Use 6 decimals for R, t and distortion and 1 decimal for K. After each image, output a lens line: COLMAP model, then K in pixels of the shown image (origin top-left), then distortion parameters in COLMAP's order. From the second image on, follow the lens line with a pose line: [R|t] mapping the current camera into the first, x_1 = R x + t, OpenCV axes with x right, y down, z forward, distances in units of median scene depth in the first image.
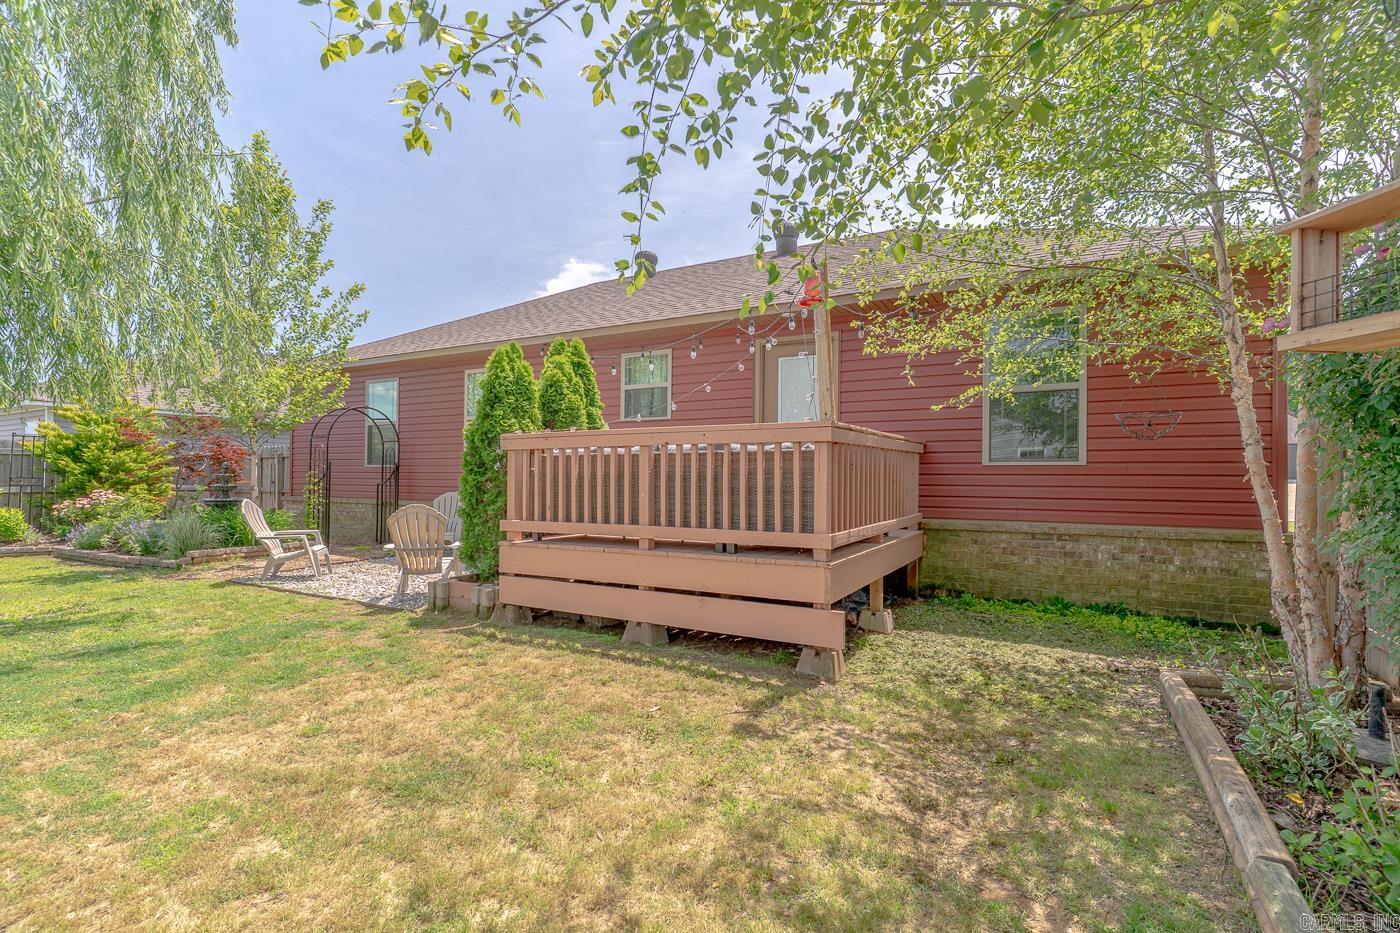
lens RADIAL K [[670.5, 0, 696.8], [0, 670.5, 461.9], [0, 0, 1]] dist [0.000837, 0.000028]
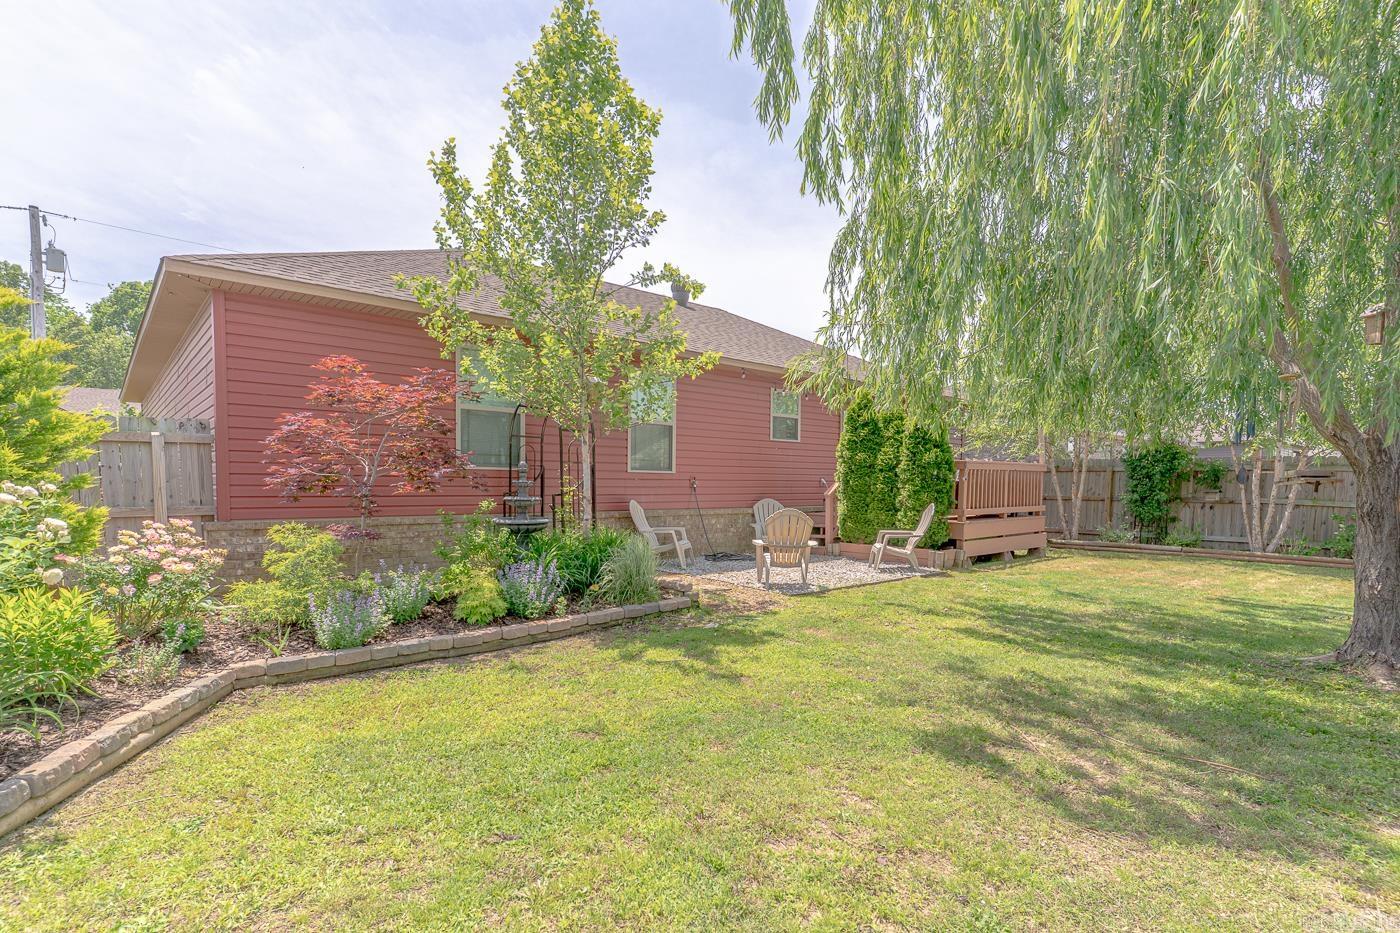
lens RADIAL K [[663.9, 0, 706.2], [0, 663.9, 468.9], [0, 0, 1]] dist [0.001100, -0.000235]
pose [[0.319304, 0.011000, 0.947588, -2.146466], [-0.026769, 0.999638, -0.002584, 0.004007], [-0.947274, -0.024541, 0.319483, 1.102009]]
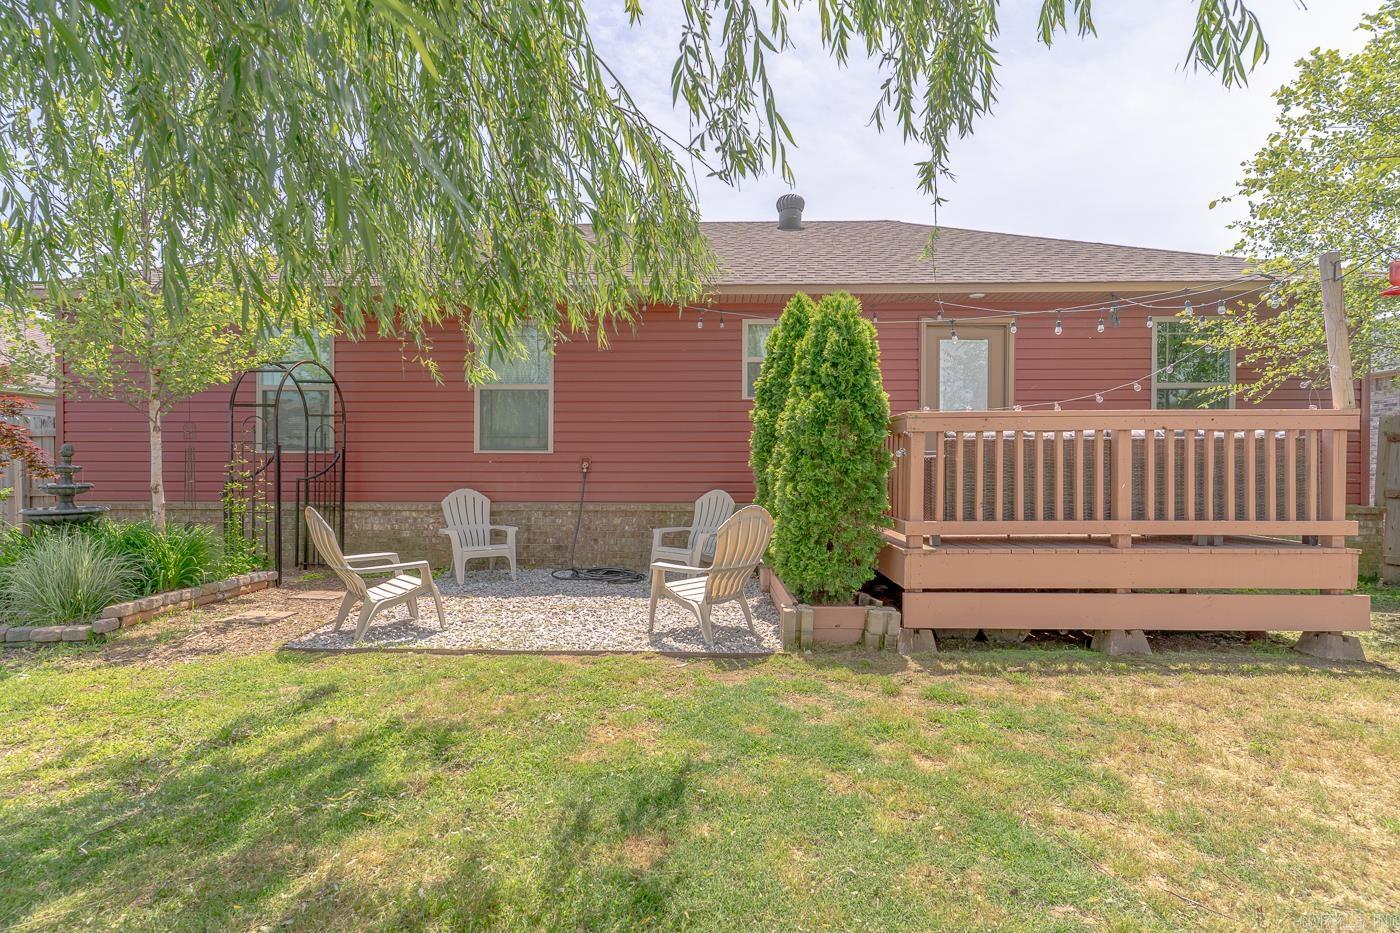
lens RADIAL K [[670.5, 0, 696.8], [0, 670.5, 461.9], [0, 0, 1]] dist [0.000837, 0.000028]
pose [[0.880414, -0.006650, 0.474158, -0.880984], [-0.003595, 0.999779, 0.020697, 0.000924], [-0.474191, -0.019926, 0.880196, 0.432329]]
